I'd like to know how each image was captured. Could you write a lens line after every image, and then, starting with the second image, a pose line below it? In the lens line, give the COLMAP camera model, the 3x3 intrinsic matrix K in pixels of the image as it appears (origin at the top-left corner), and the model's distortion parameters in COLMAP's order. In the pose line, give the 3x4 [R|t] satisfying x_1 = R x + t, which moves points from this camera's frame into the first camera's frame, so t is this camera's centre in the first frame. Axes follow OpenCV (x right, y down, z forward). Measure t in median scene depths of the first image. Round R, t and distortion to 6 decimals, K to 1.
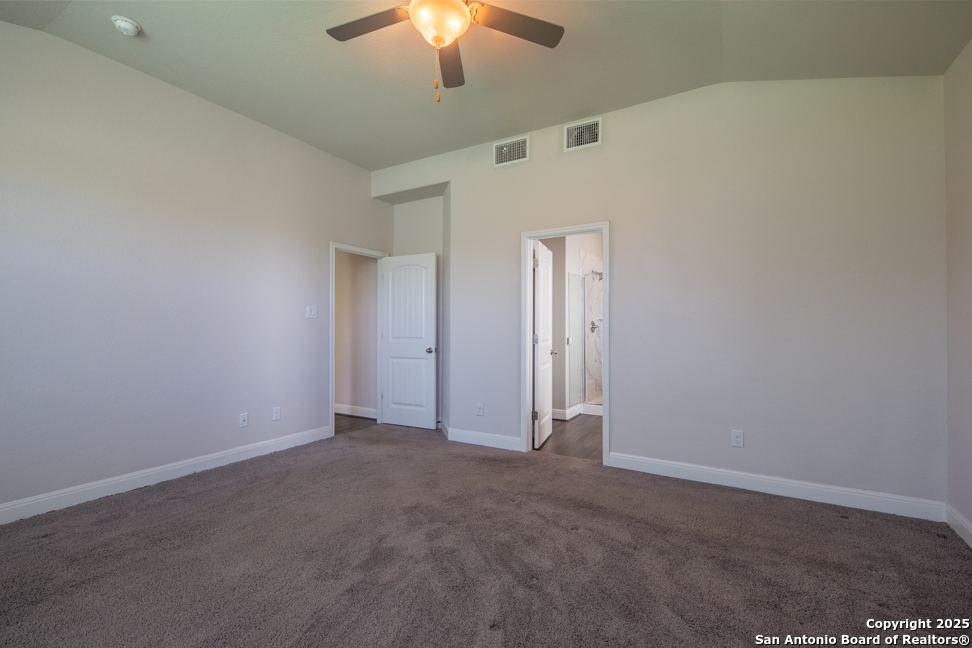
lens RADIAL K [[431.3, 0, 481.2], [0, 431.3, 323.8], [0, 0, 1]] dist [0.007584, 0.000206]
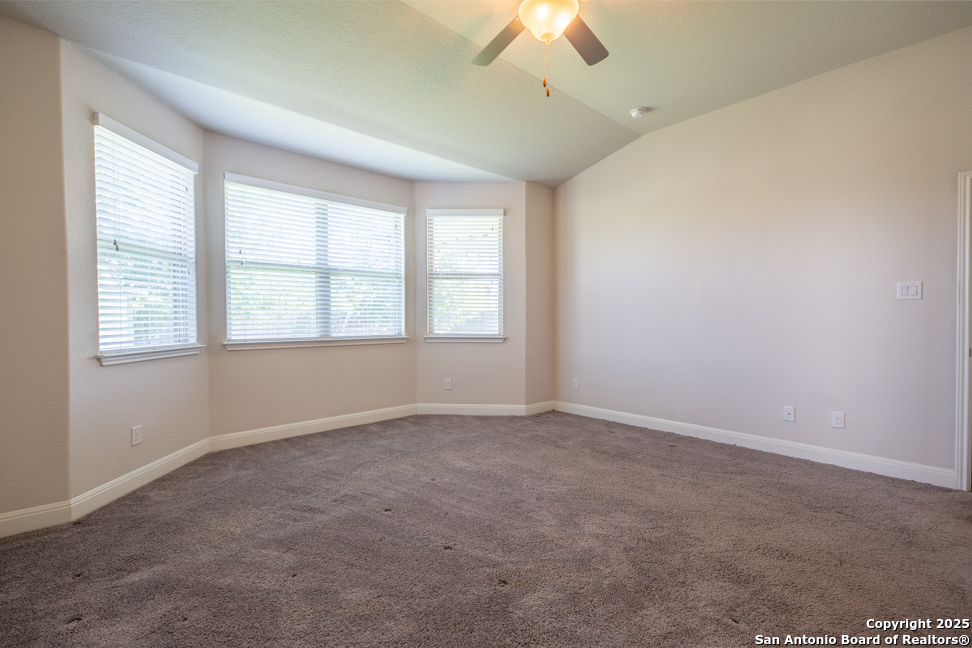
lens RADIAL K [[431.3, 0, 484.4], [0, 431.3, 325.0], [0, 0, 1]] dist [0.007584, 0.000206]
pose [[-0.290316, 0.016172, -0.956794, 0.565192], [0.013750, 0.999824, 0.012727, 0.011248], [0.956832, -0.009461, -0.290487, 0.685076]]
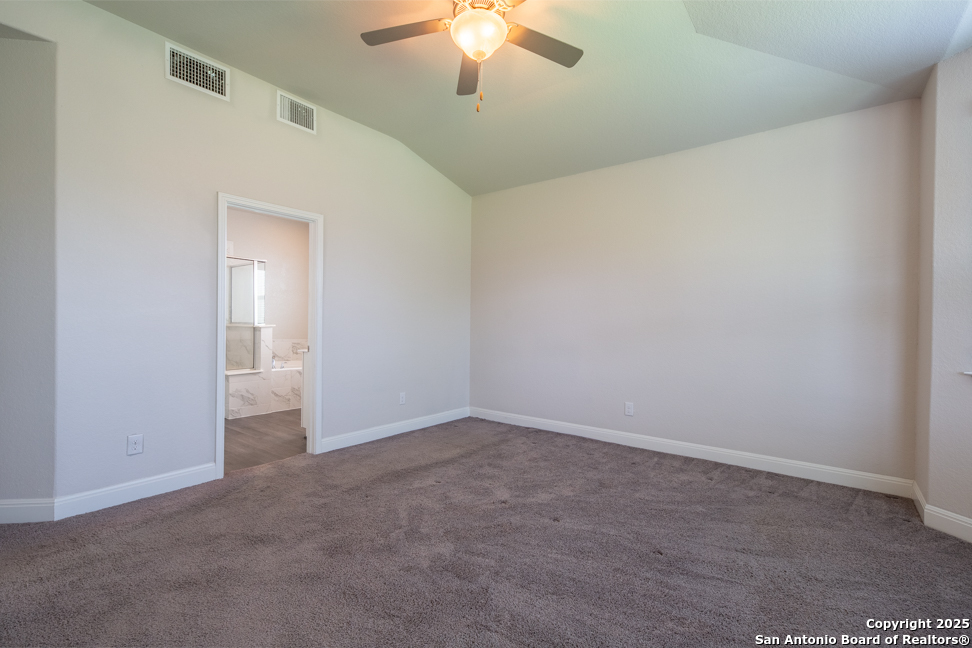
lens RADIAL K [[431.3, 0, 484.6], [0, 431.3, 325.2], [0, 0, 1]] dist [0.007584, 0.000206]
pose [[0.125353, -0.004085, 0.992104, -0.688998], [-0.024182, 0.999682, 0.007172, 0.006246], [-0.991818, -0.024890, 0.125214, 0.496962]]
